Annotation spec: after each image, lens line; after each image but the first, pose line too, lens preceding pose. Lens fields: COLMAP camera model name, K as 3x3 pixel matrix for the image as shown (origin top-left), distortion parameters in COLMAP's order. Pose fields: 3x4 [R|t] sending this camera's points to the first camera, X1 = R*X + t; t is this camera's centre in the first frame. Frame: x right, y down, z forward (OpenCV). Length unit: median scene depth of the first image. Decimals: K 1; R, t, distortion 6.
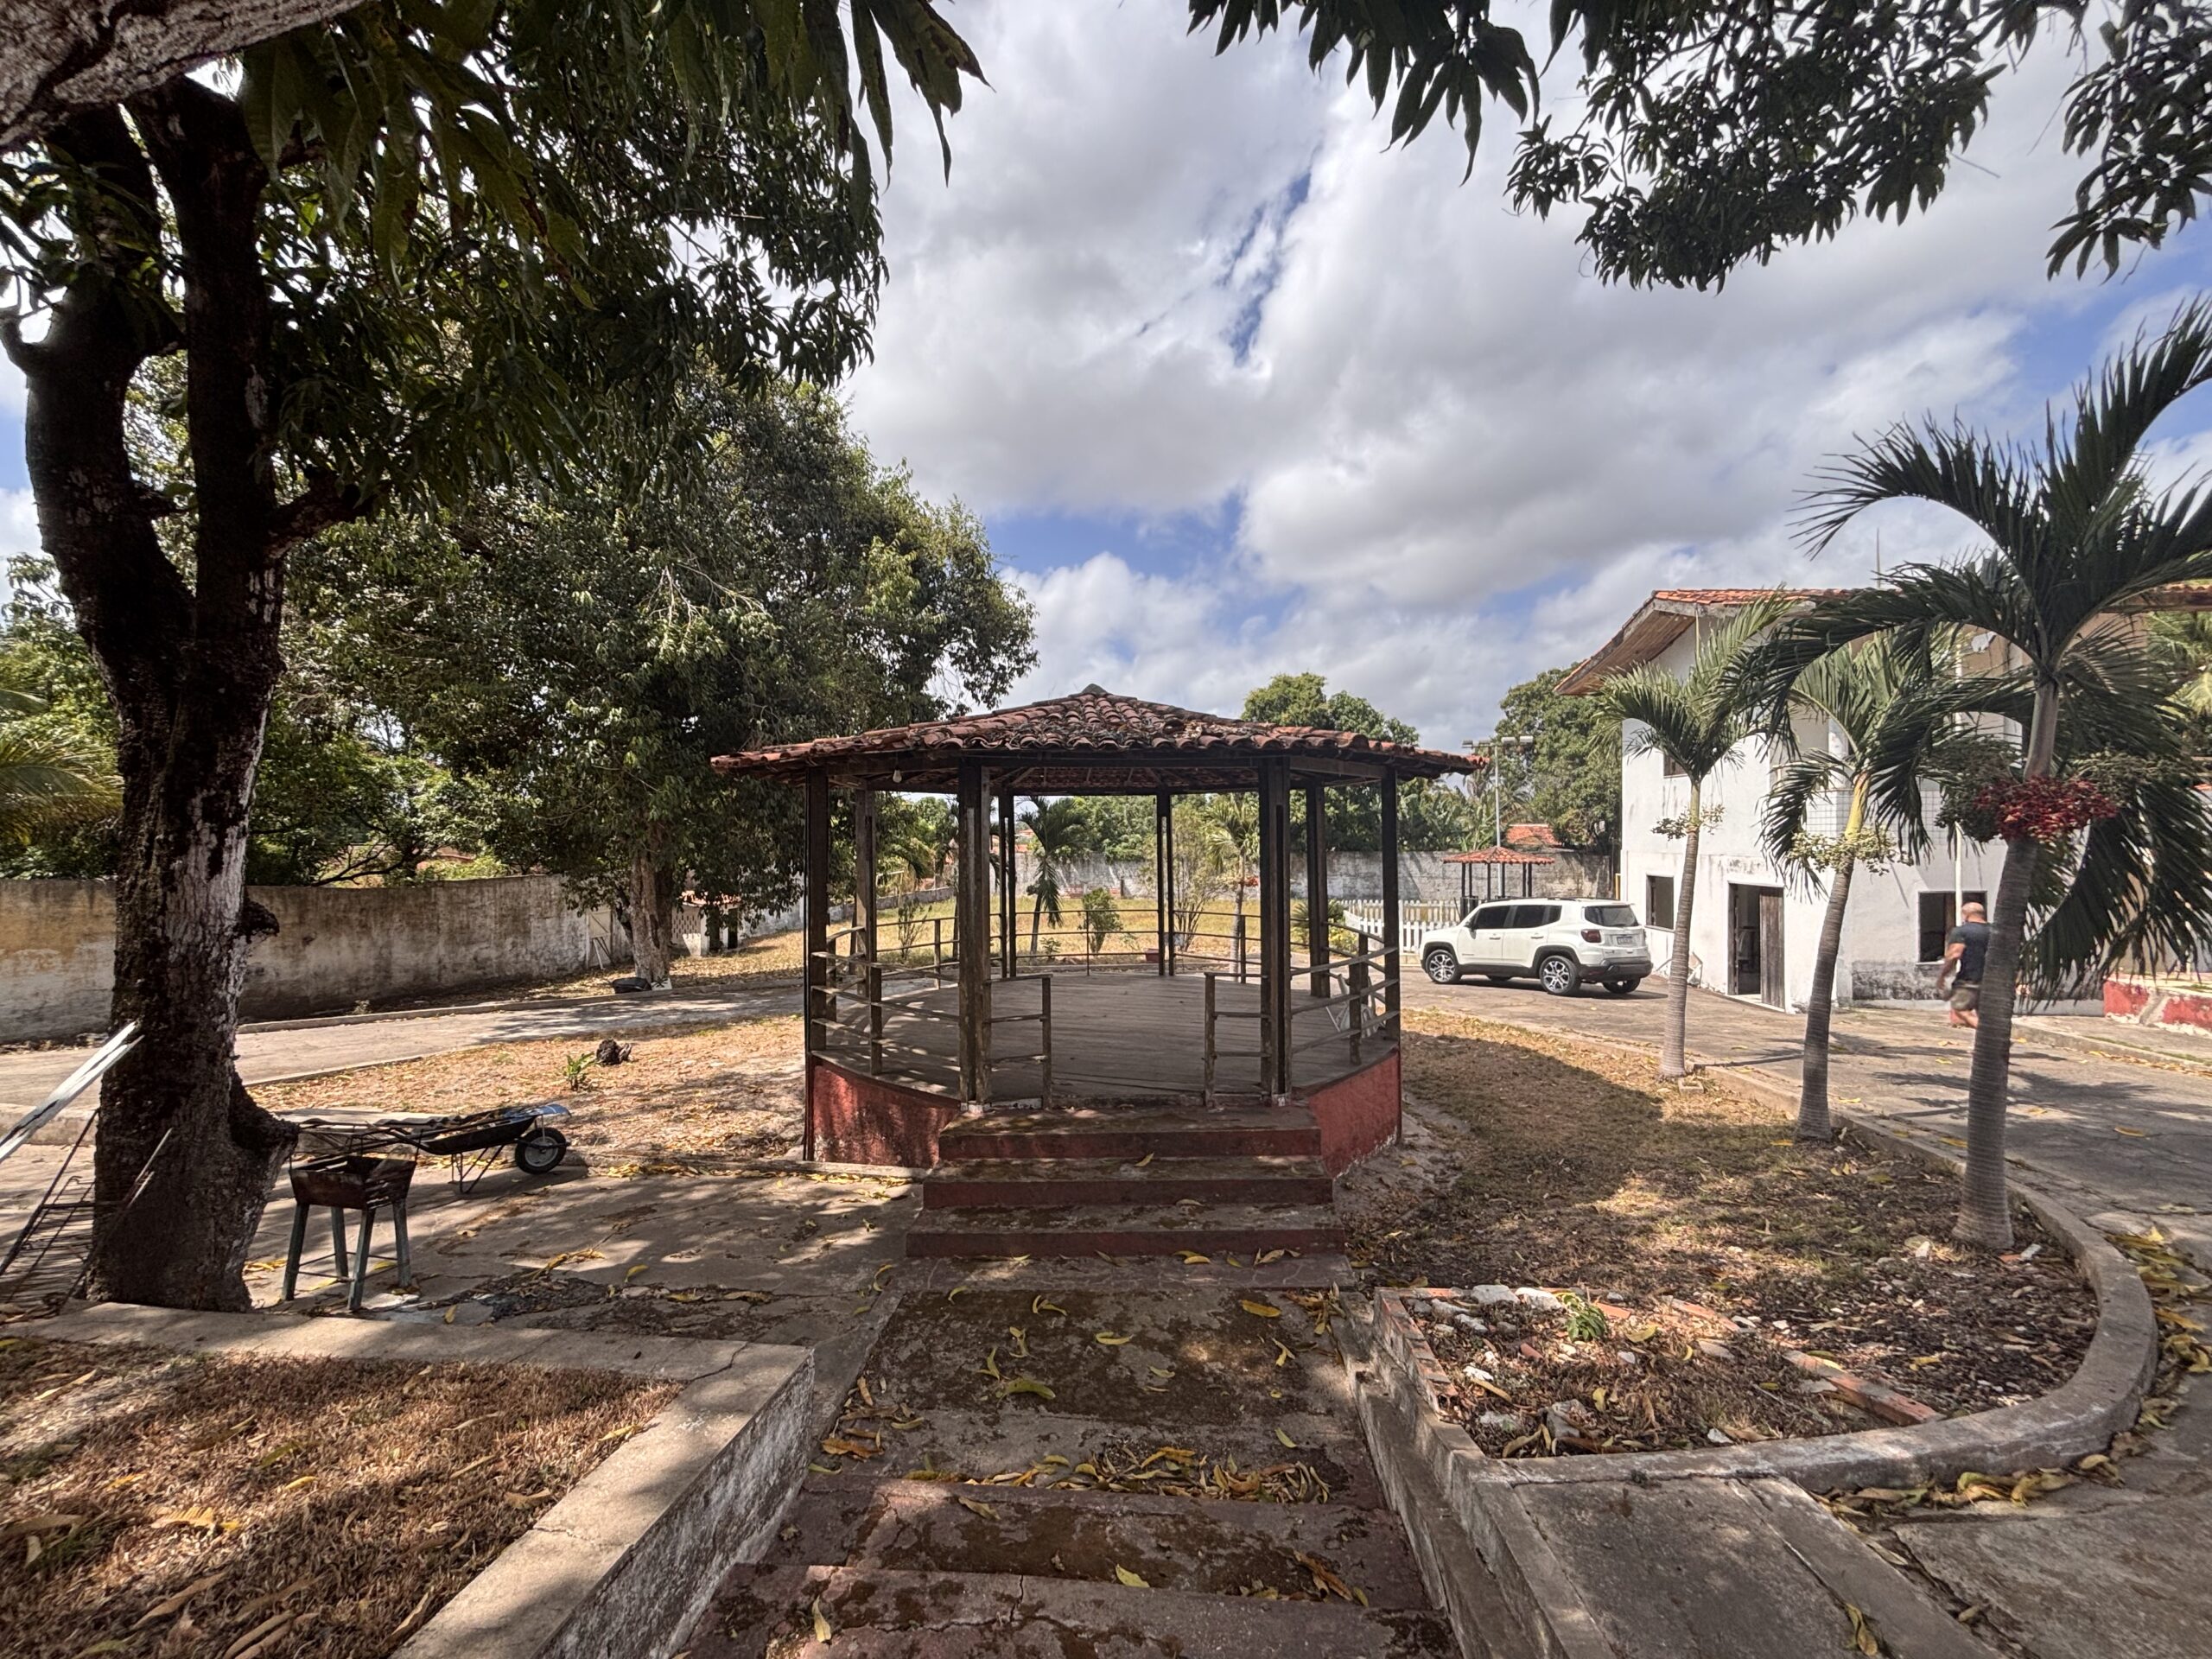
lens RADIAL K [[886.5, 0, 1106.0], [0, 886.5, 829.5], [0, 0, 1]] dist [0.009703, 0.000569]
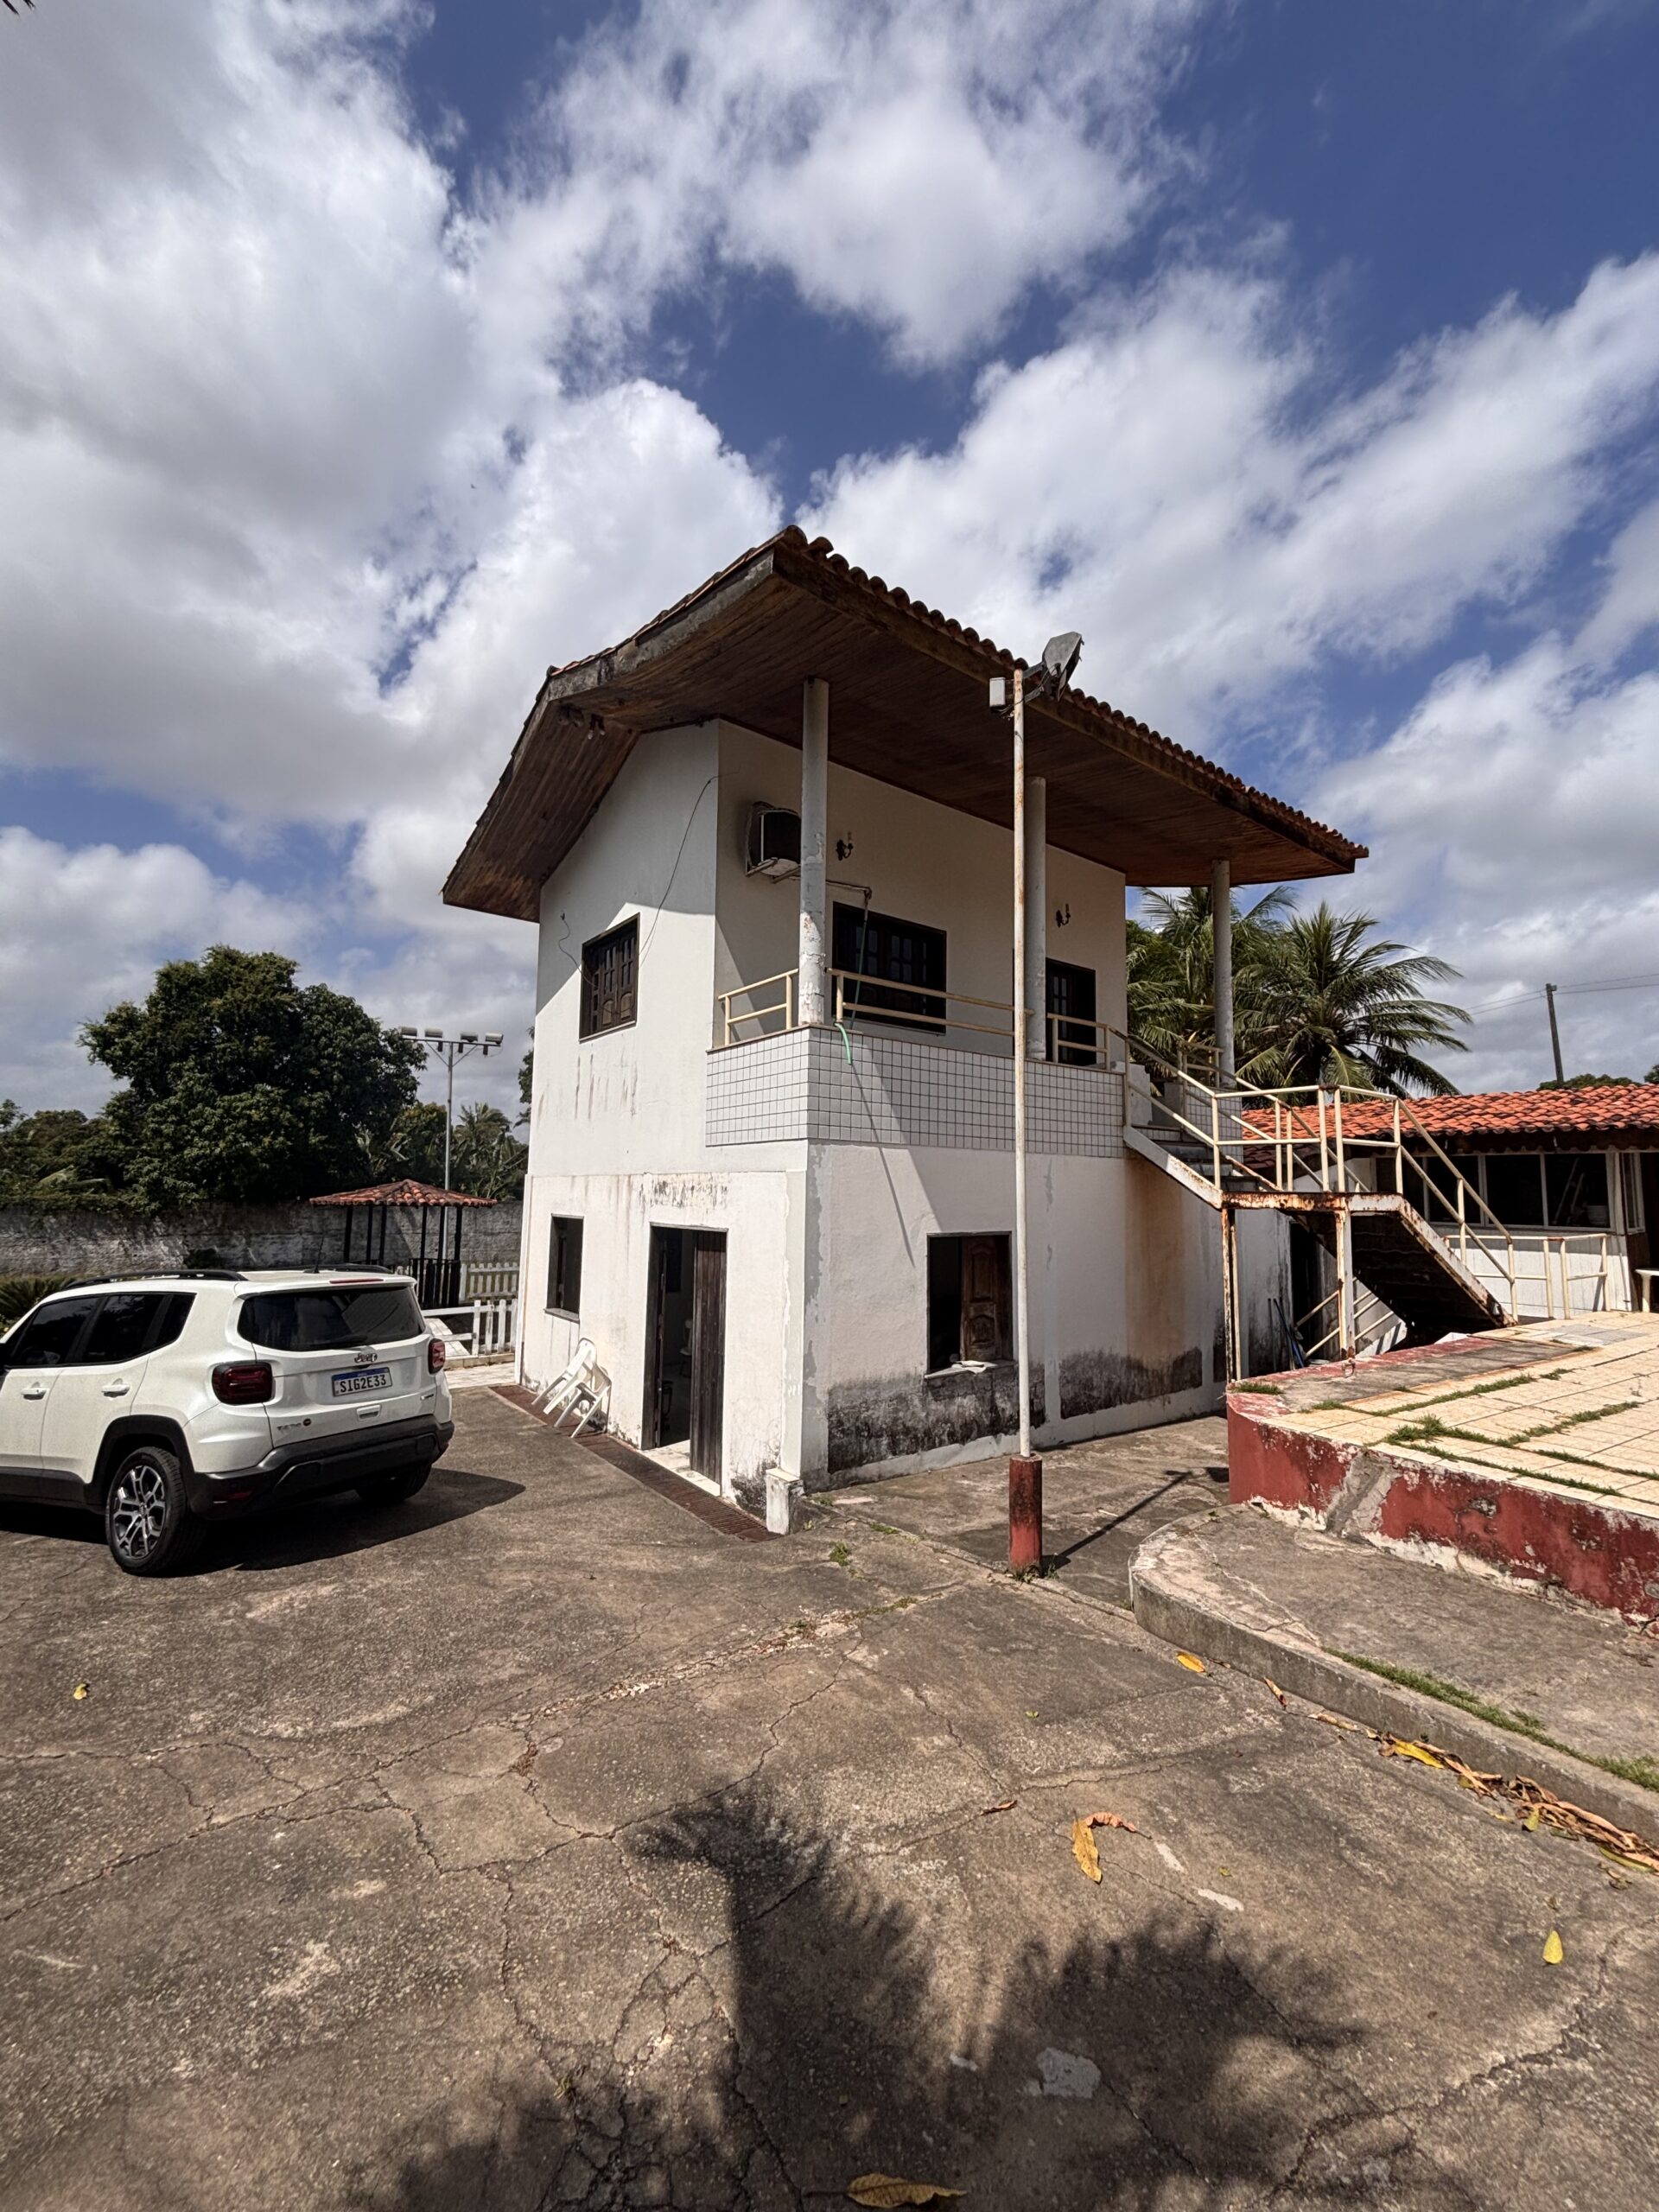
lens RADIAL K [[886.5, 0, 829.5], [0, 886.5, 1106.0], [0, 0, 1]] dist [0.009703, 0.000569]
pose [[0.771880, 0.078573, 0.630894, 0.494798], [-0.020421, 0.994886, -0.098920, 0.044107], [-0.635440, 0.063470, 0.769537, 0.589623]]
